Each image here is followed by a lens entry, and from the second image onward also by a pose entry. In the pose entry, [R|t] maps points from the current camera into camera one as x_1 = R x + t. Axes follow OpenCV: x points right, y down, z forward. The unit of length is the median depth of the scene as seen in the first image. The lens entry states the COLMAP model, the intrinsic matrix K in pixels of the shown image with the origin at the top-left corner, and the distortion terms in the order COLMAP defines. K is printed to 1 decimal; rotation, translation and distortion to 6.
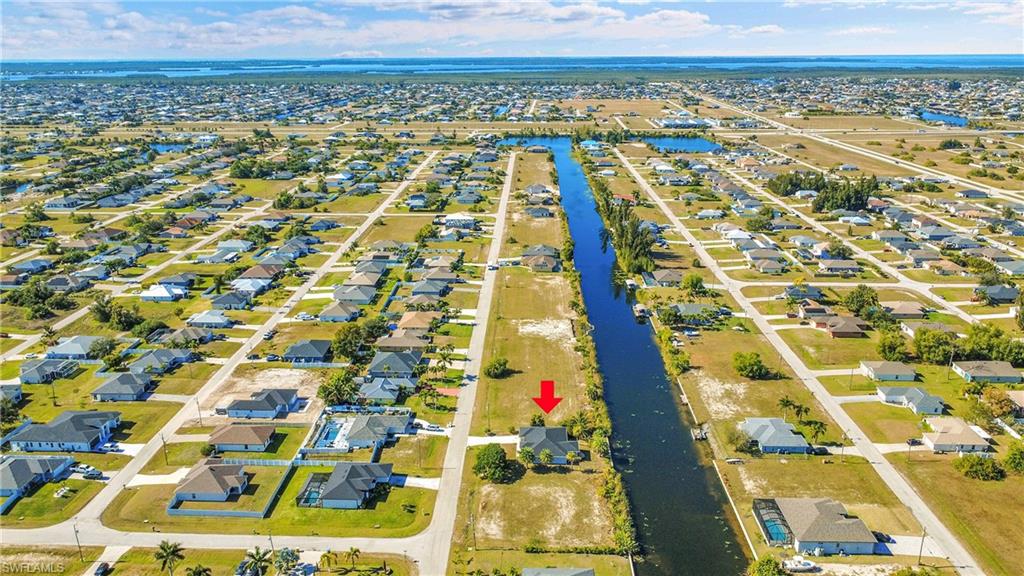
lens RADIAL K [[768.6, 0, 512.0], [0, 768.6, 288.0], [0, 0, 1]] dist [-0.000385, -0.000491]
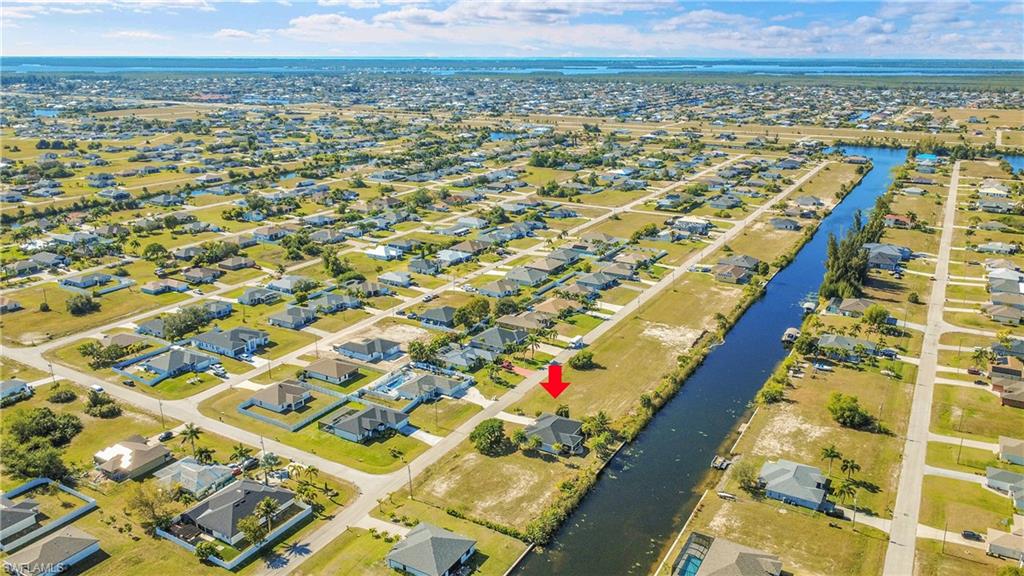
lens RADIAL K [[768.6, 0, 512.0], [0, 768.6, 288.0], [0, 0, 1]] dist [-0.000385, -0.000491]
pose [[0.880298, 0.143841, -0.452090, 0.288542], [-0.143961, 0.988987, 0.034348, -0.010053], [0.452052, 0.034847, 0.891311, 0.036606]]
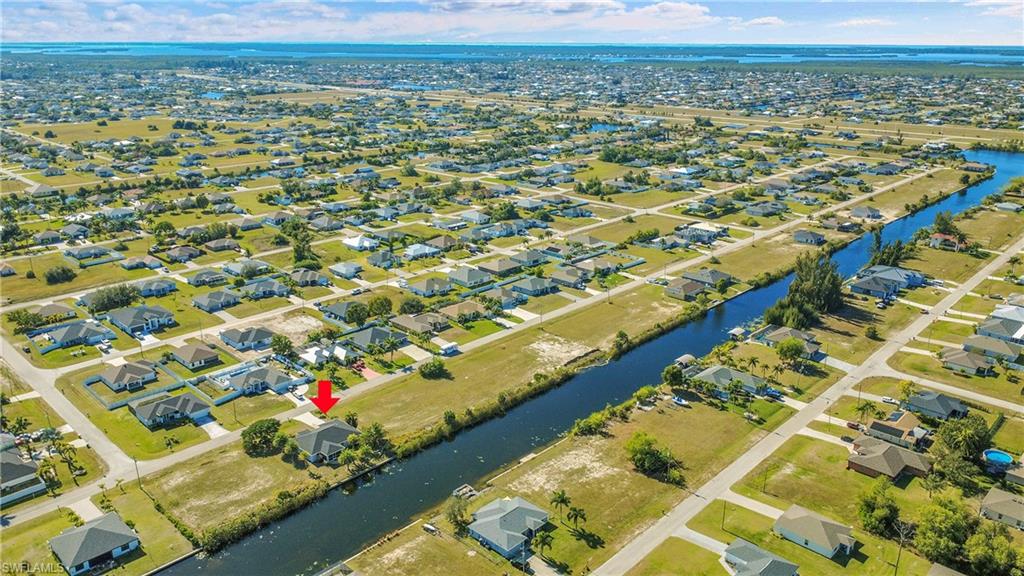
lens RADIAL K [[768.6, 0, 512.0], [0, 768.6, 288.0], [0, 0, 1]] dist [-0.000385, -0.000491]
pose [[0.744545, 0.211673, -0.633125, 0.554089], [-0.201142, 0.975457, 0.089586, -0.088869], [0.636549, 0.060647, 0.768848, 0.243581]]
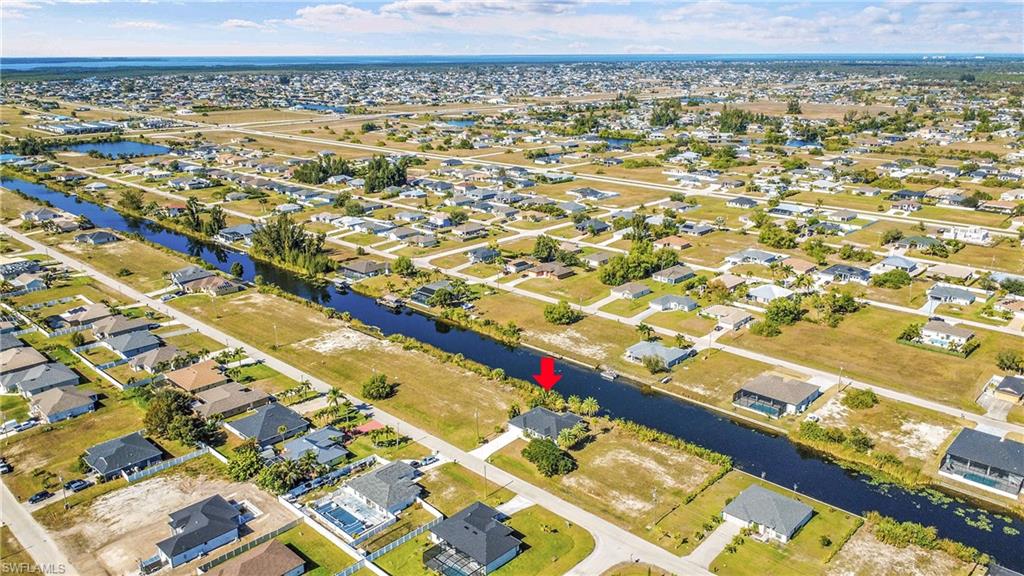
lens RADIAL K [[768.6, 0, 512.0], [0, 768.6, 288.0], [0, 0, 1]] dist [-0.000385, -0.000491]
pose [[0.662251, -0.219677, 0.716356, -0.434686], [0.219405, 0.971004, 0.094933, -0.046972], [-0.716439, 0.094303, 0.691247, 0.227382]]
